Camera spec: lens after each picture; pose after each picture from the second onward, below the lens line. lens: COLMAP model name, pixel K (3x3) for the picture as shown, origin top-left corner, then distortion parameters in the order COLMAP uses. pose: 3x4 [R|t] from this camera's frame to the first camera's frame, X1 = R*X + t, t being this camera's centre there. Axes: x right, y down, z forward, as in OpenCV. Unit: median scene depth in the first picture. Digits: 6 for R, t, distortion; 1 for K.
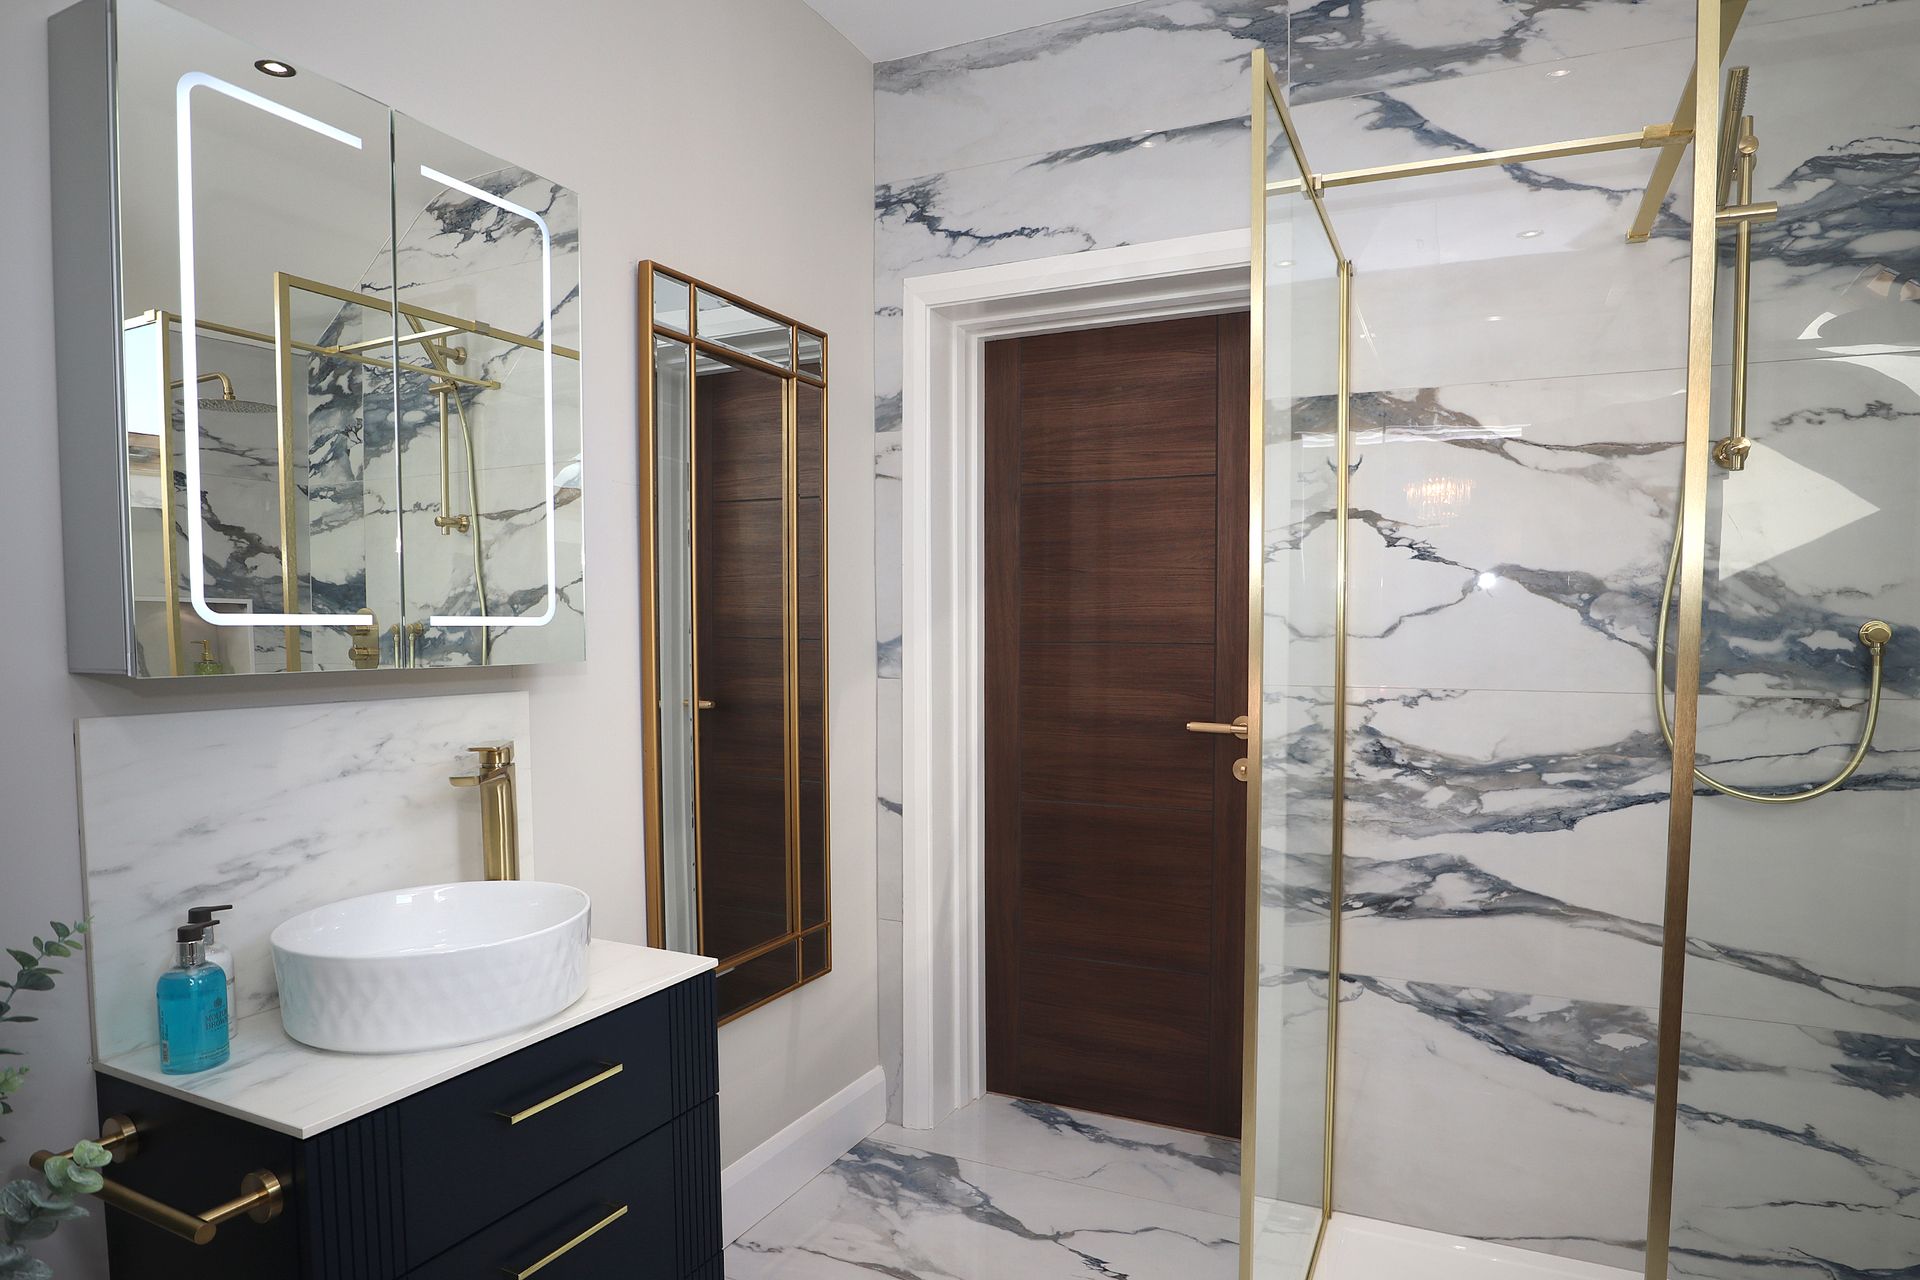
lens RADIAL K [[1051.6, 0, 1022.5], [0, 1051.6, 700.5], [0, 0, 1]] dist [-0.055968, 0.022566]
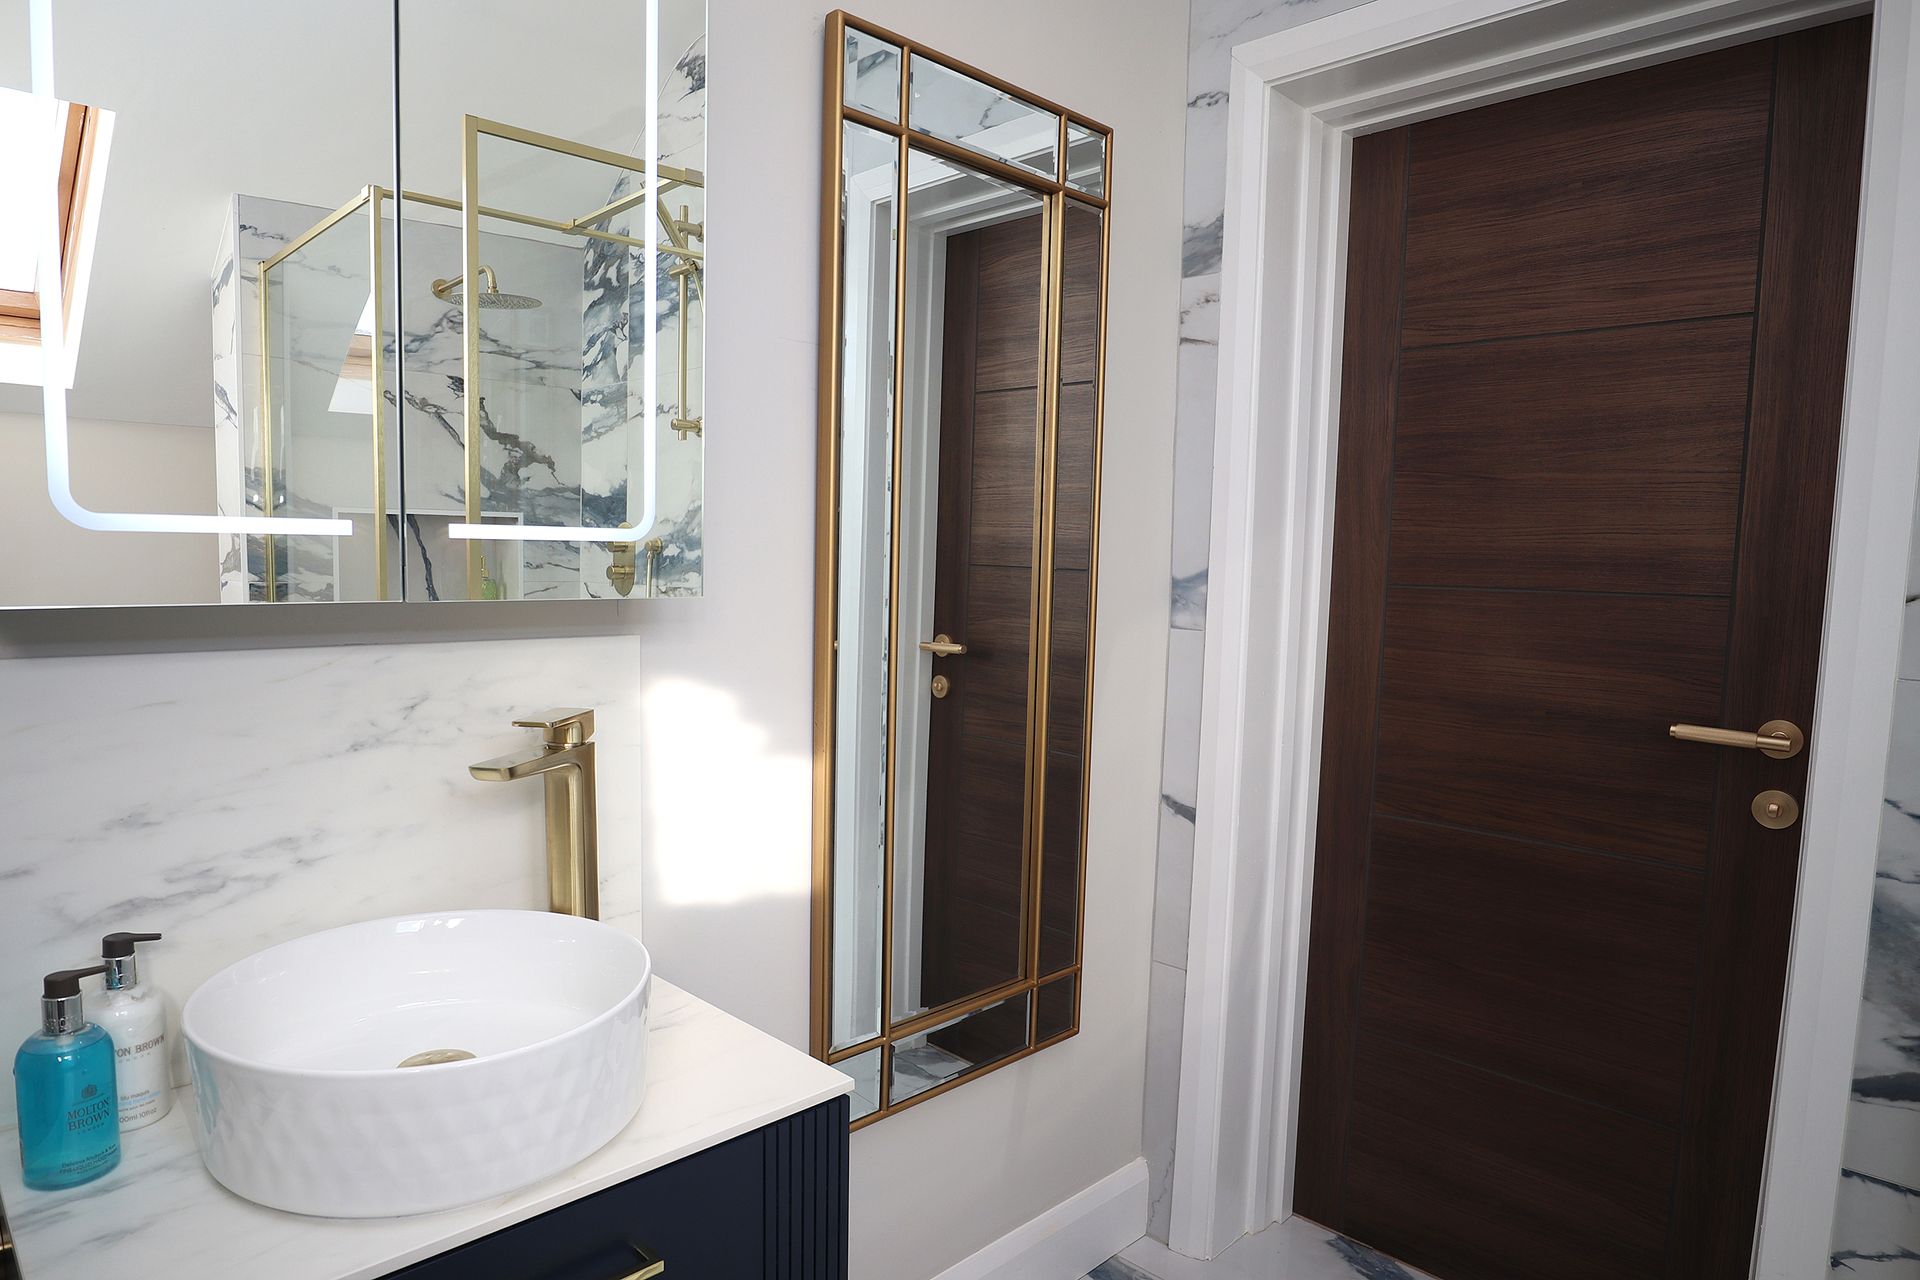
lens RADIAL K [[1096.2, 0, 969.9], [0, 1096.2, 654.3], [0, 0, 1]] dist [-0.004760, 0.000332]
pose [[0.934310, 0.053134, -0.352478, -0.001696], [-0.045555, 0.998518, 0.029767, -0.020209], [0.353538, -0.011754, 0.935346, 0.263932]]
